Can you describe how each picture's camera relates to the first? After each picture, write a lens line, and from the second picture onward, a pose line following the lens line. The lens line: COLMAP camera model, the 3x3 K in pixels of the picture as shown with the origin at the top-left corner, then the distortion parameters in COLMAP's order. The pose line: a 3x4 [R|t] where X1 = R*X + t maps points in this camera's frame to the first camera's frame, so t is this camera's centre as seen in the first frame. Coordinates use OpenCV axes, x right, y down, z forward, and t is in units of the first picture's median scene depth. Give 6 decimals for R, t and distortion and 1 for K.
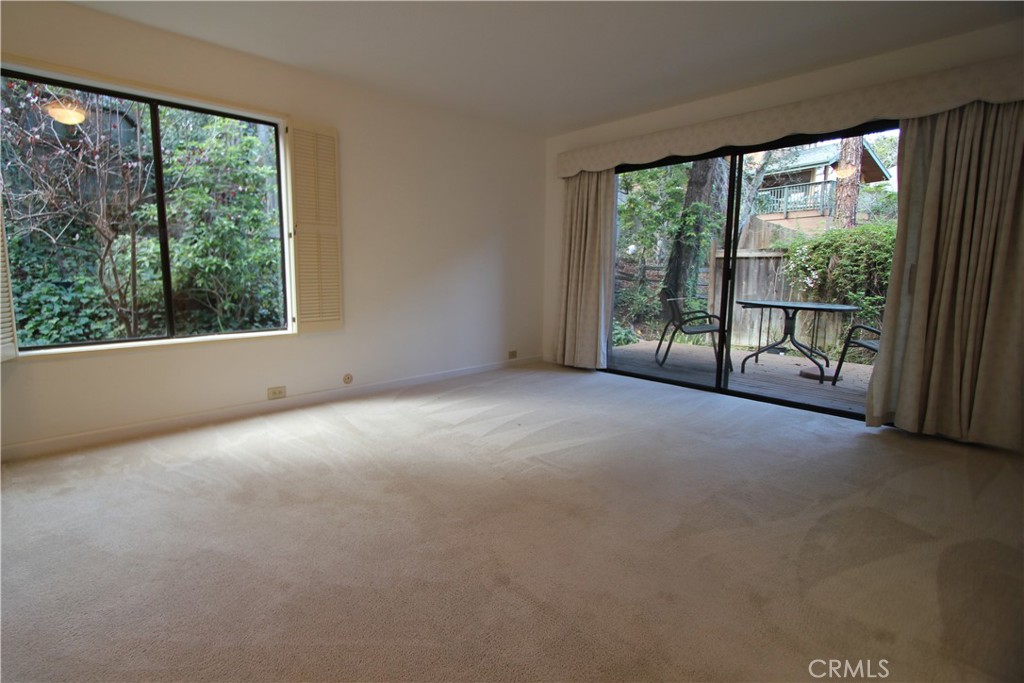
lens RADIAL K [[472.2, 0, 507.2], [0, 472.2, 332.8], [0, 0, 1]] dist [-0.015330, 0.002041]
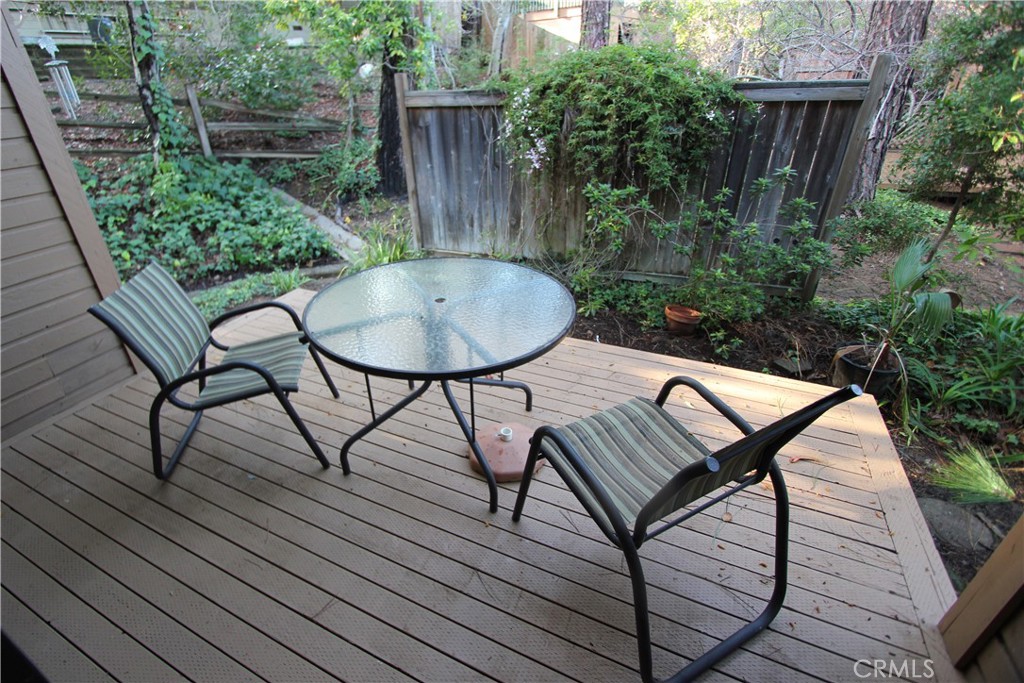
lens RADIAL K [[473.6, 0, 485.2], [0, 473.6, 355.7], [0, 0, 1]] dist [0.001841, 0.000065]
pose [[0.928080, -0.212536, 0.305771, 0.357089], [0.083408, 0.918907, 0.385556, -0.116500], [-0.362919, -0.332323, 0.870546, 0.430775]]
